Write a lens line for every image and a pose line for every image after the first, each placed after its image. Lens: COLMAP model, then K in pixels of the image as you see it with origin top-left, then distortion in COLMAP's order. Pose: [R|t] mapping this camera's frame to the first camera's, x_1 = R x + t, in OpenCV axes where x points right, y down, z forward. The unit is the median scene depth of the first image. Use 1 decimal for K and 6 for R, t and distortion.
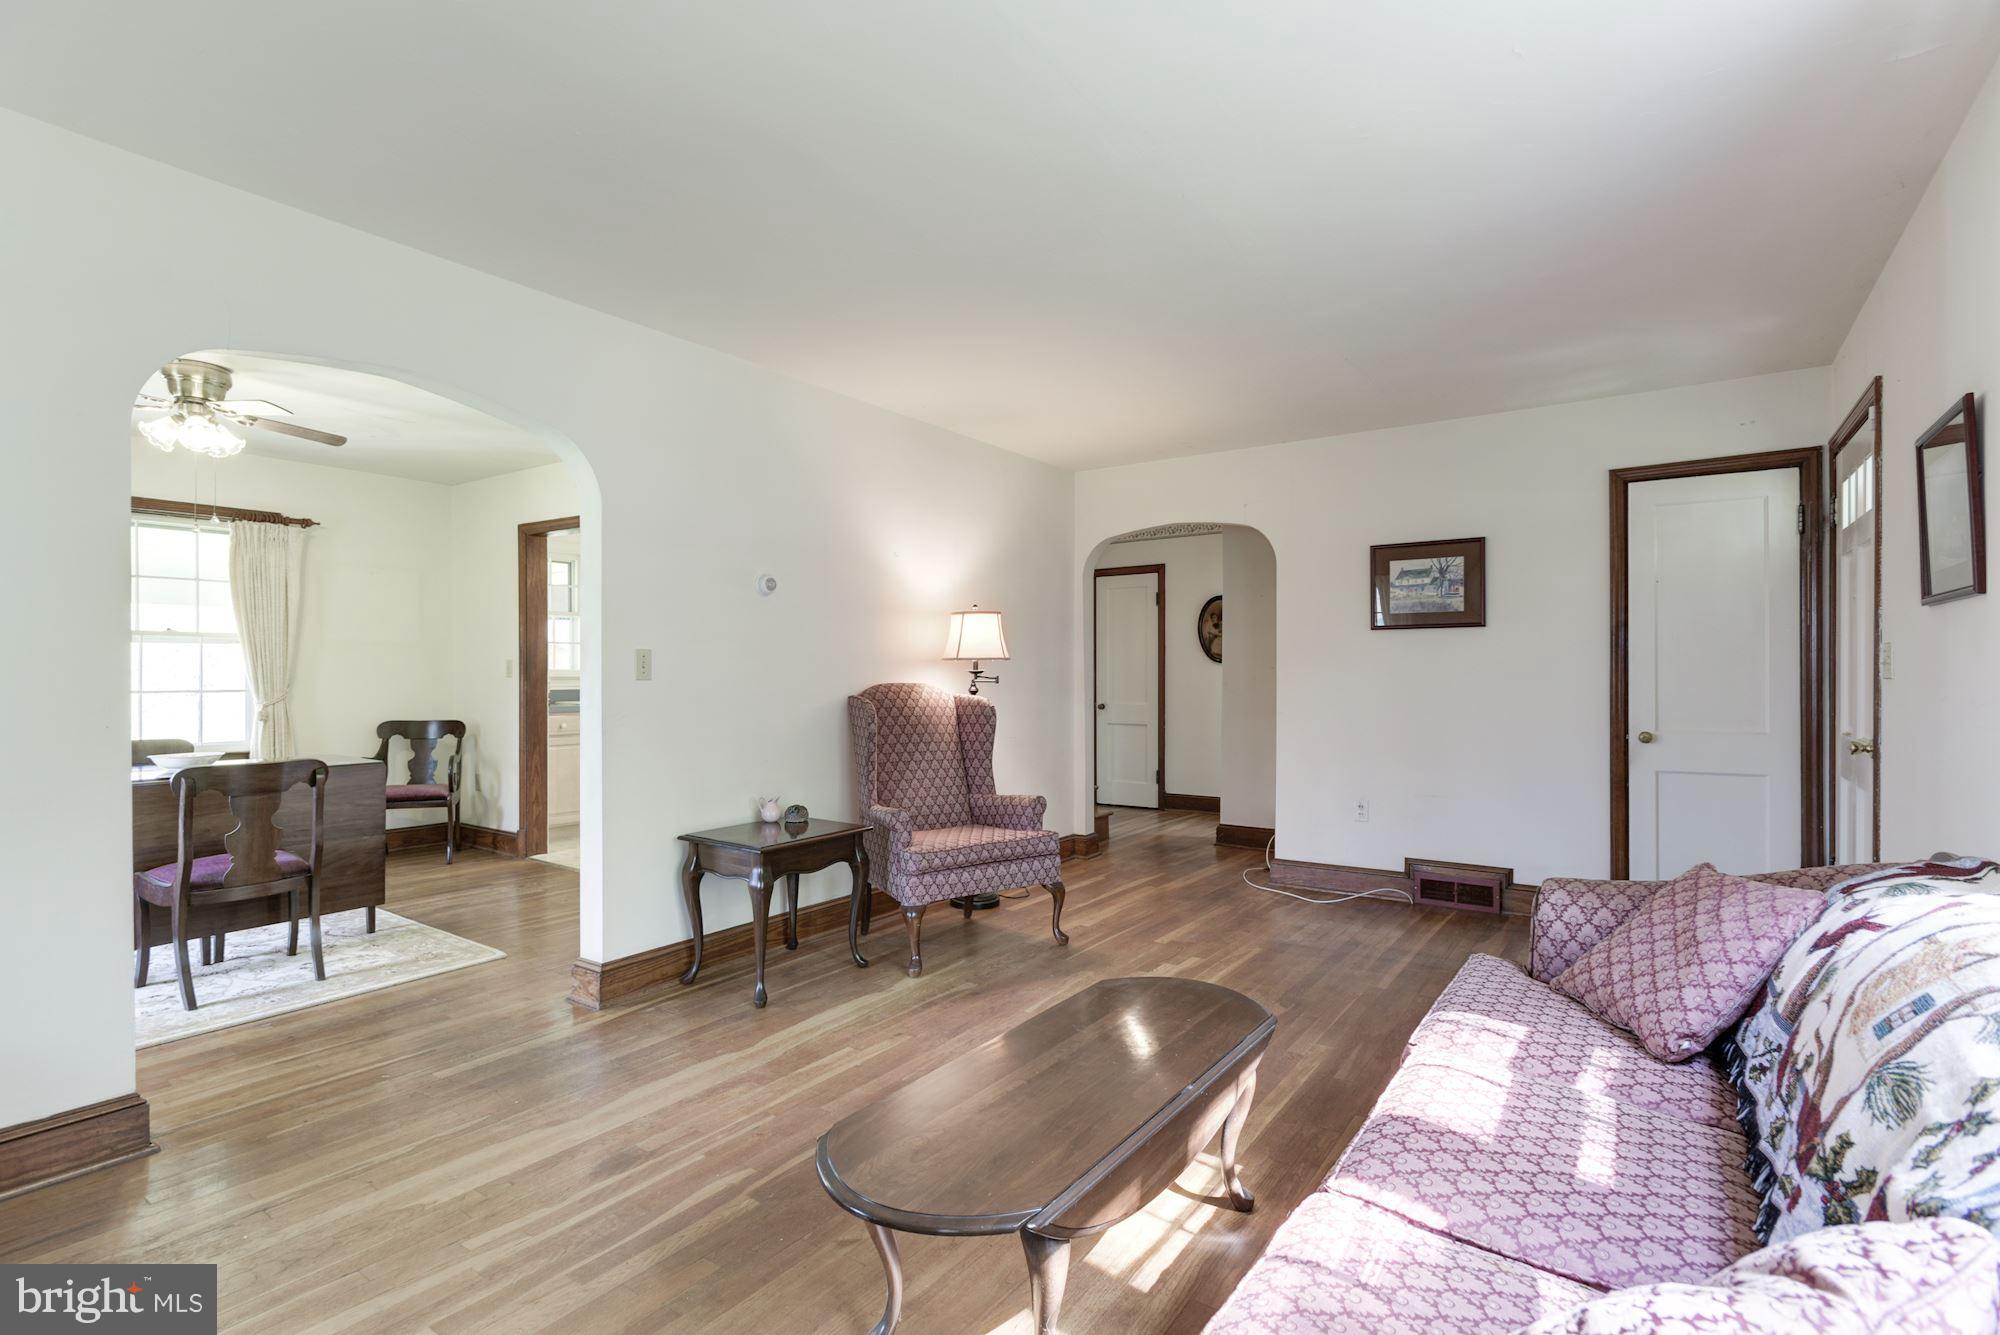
lens RADIAL K [[941.5, 0, 971.1], [0, 941.5, 678.4], [0, 0, 1]] dist [0.001383, 0.000186]
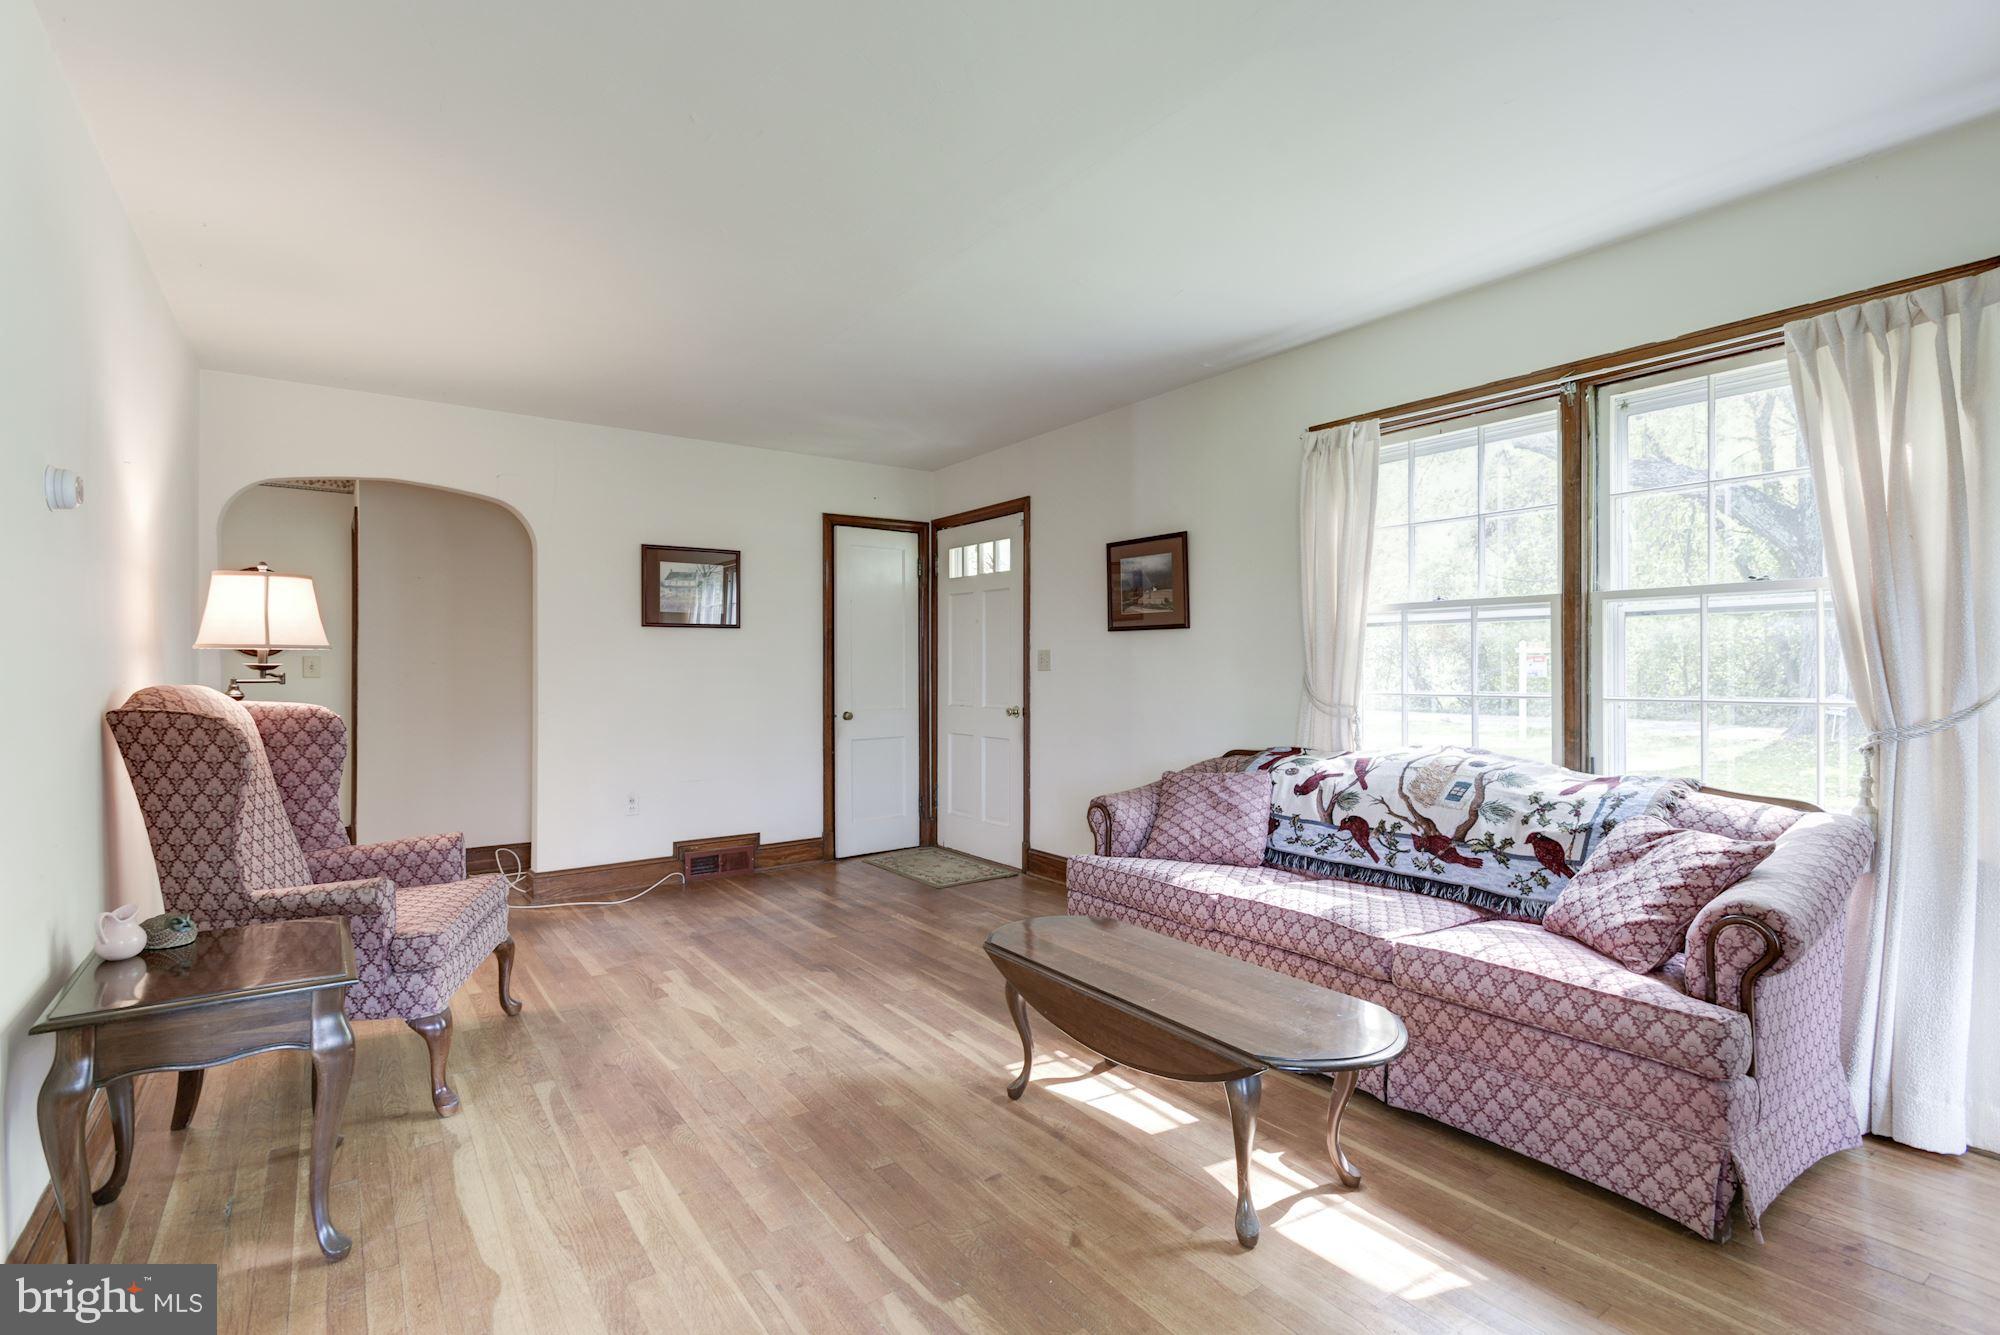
lens RADIAL K [[960.3, 0, 1006.2], [0, 960.3, 673.0], [0, 0, 1]] dist [0.000111, 0.000569]
pose [[0.304899, -0.003620, 0.952378, -0.390458], [0.007299, 0.999972, 0.001464, 0.000591], [-0.952357, 0.006506, 0.304917, 0.266312]]
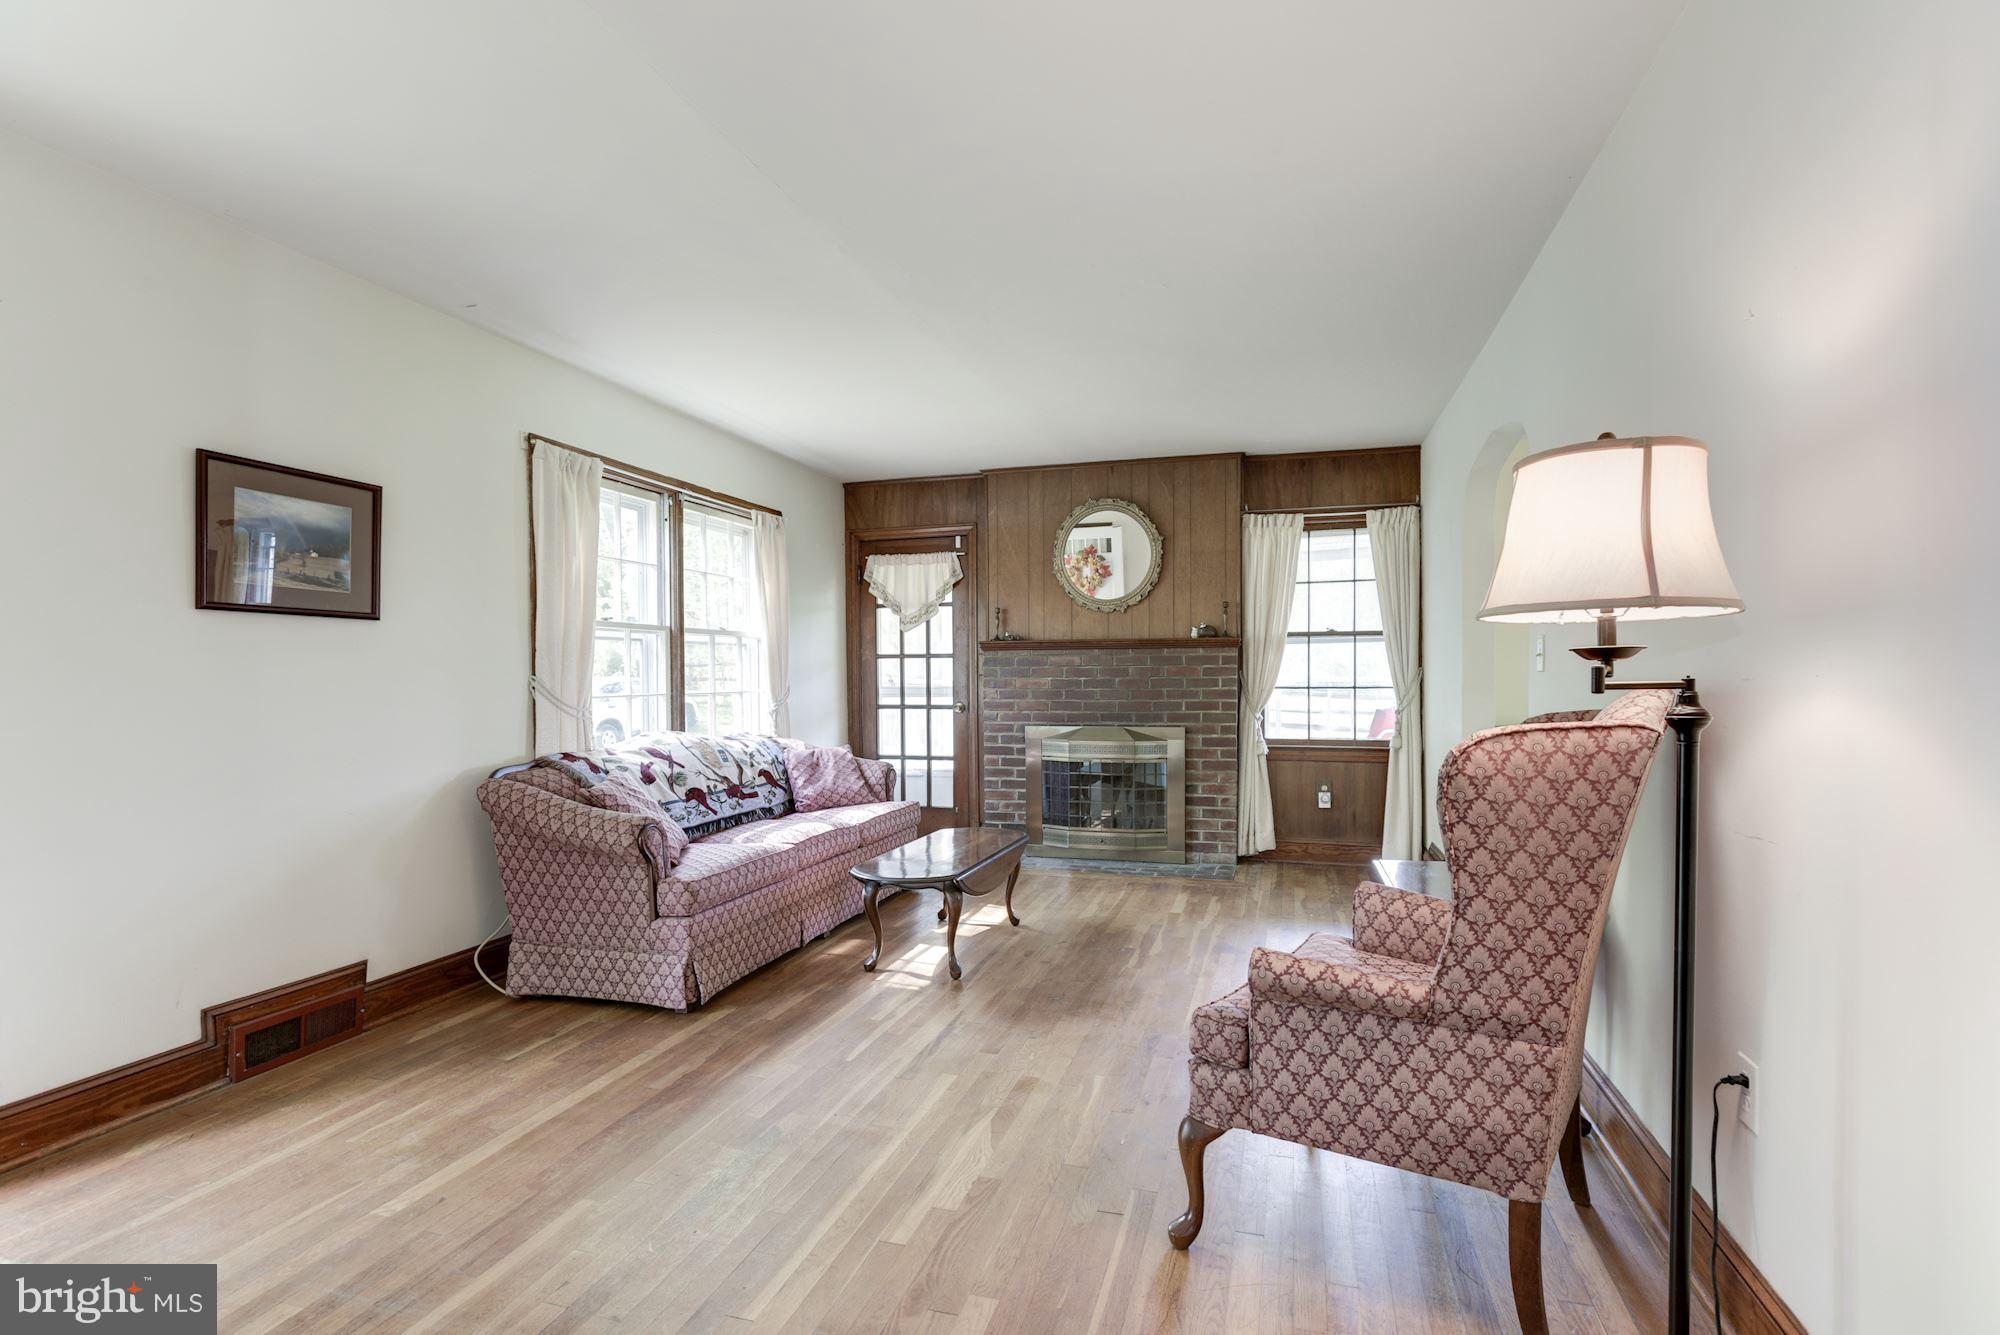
lens RADIAL K [[938.4, 0, 1015.4], [0, 938.4, 696.6], [0, 0, 1]] dist [-0.004947, -0.000697]
pose [[-0.934856, 0.015057, -0.354707, 0.242481], [0.005314, 0.999582, 0.028426, -0.002131], [0.354986, 0.024690, -0.934545, 1.014865]]
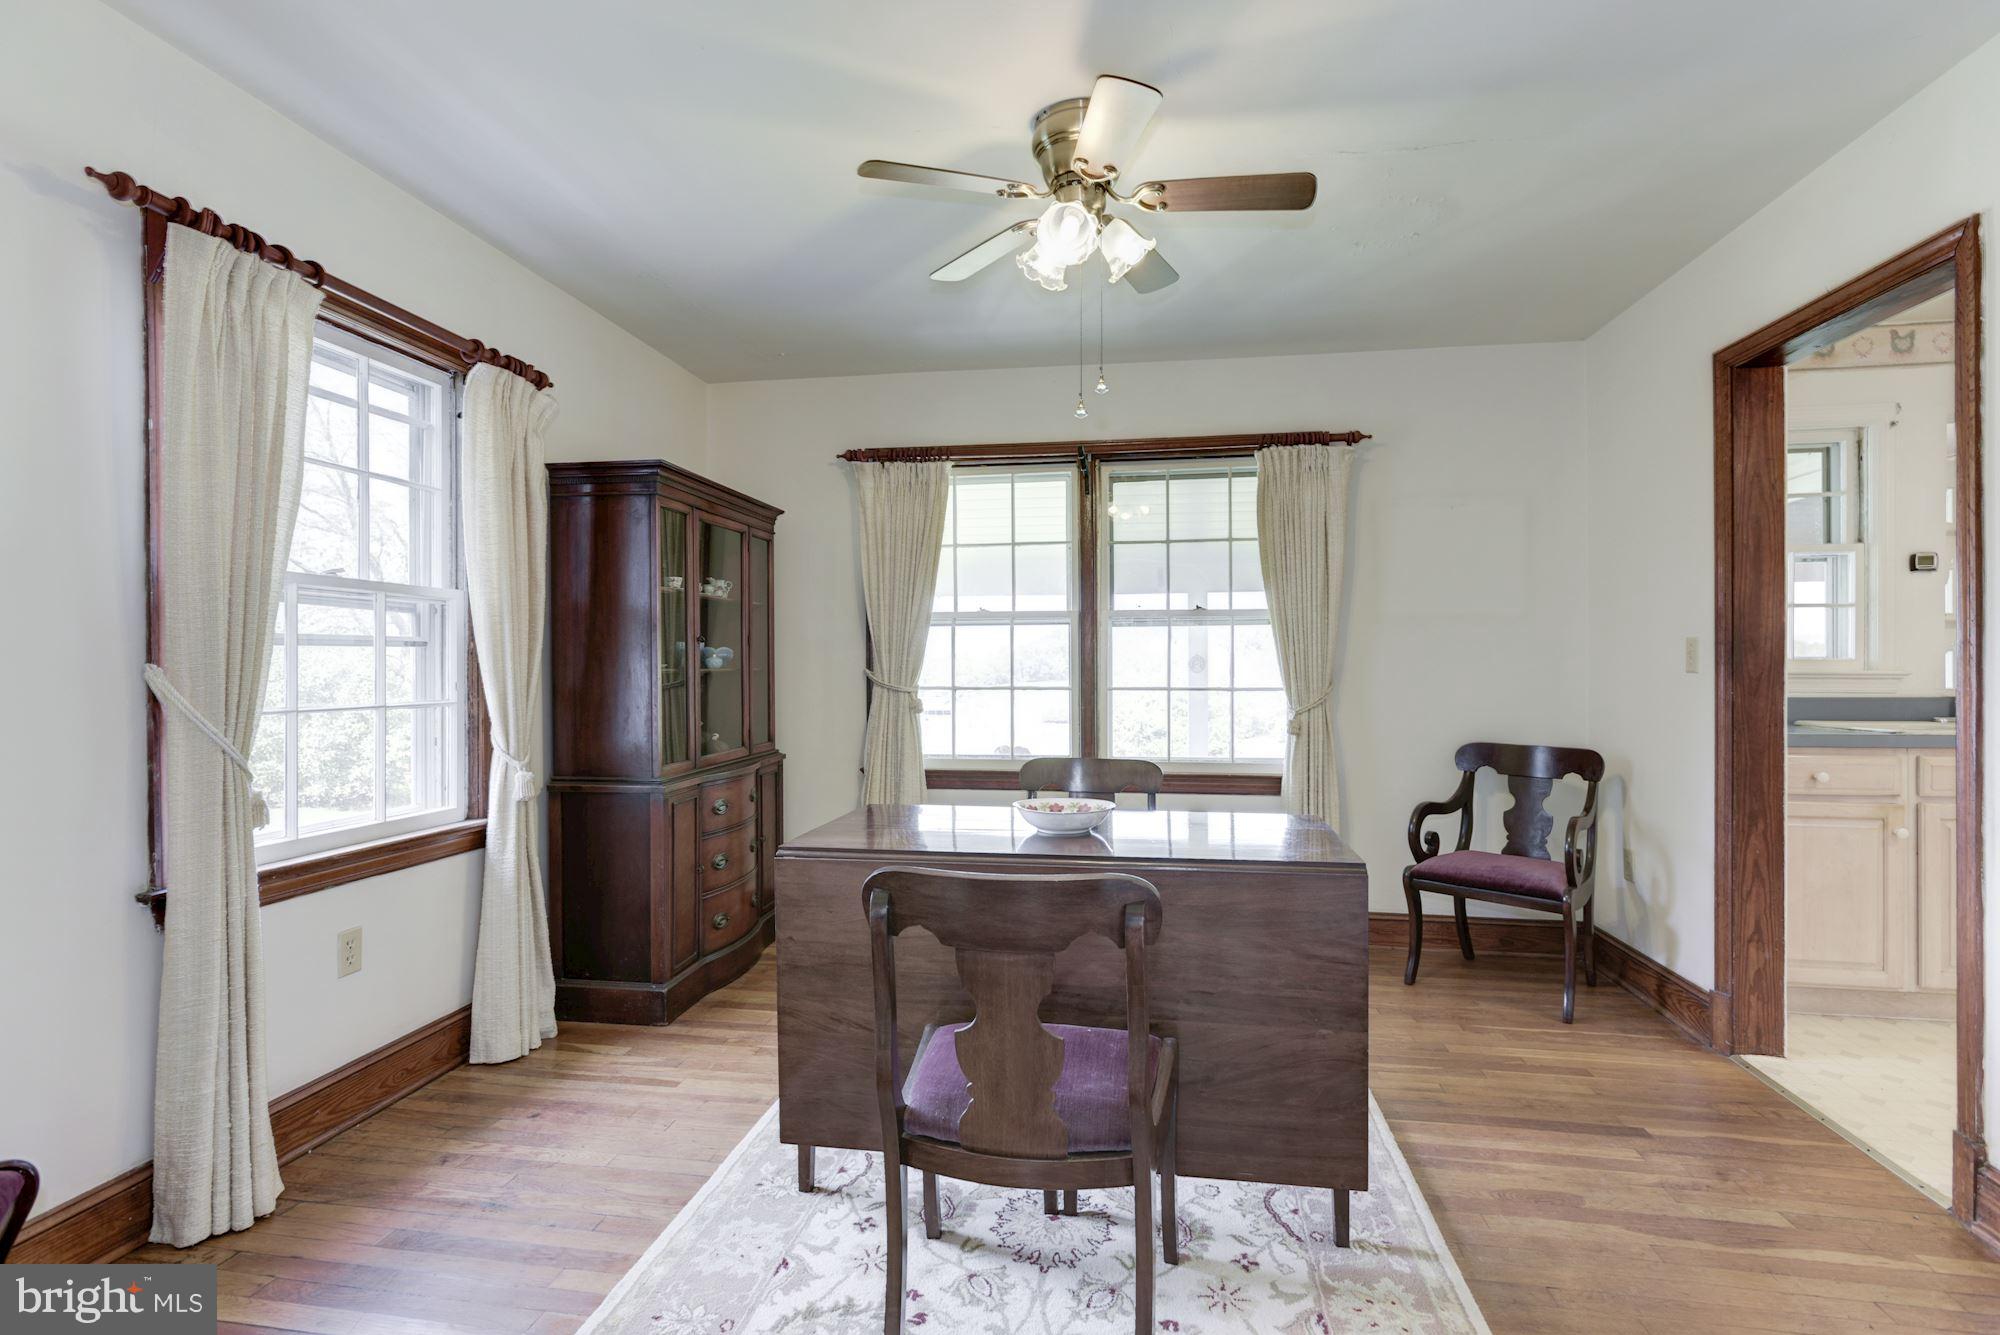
lens RADIAL K [[939.6, 0, 1008.3], [0, 939.6, 670.2], [0, 0, 1]] dist [-0.000030, 0.000844]
pose [[0.461714, -0.000133, -0.887029, -0.245643], [-0.003246, 0.999993, -0.001839, 0.000269], [0.887023, 0.003728, 0.461710, 0.509404]]
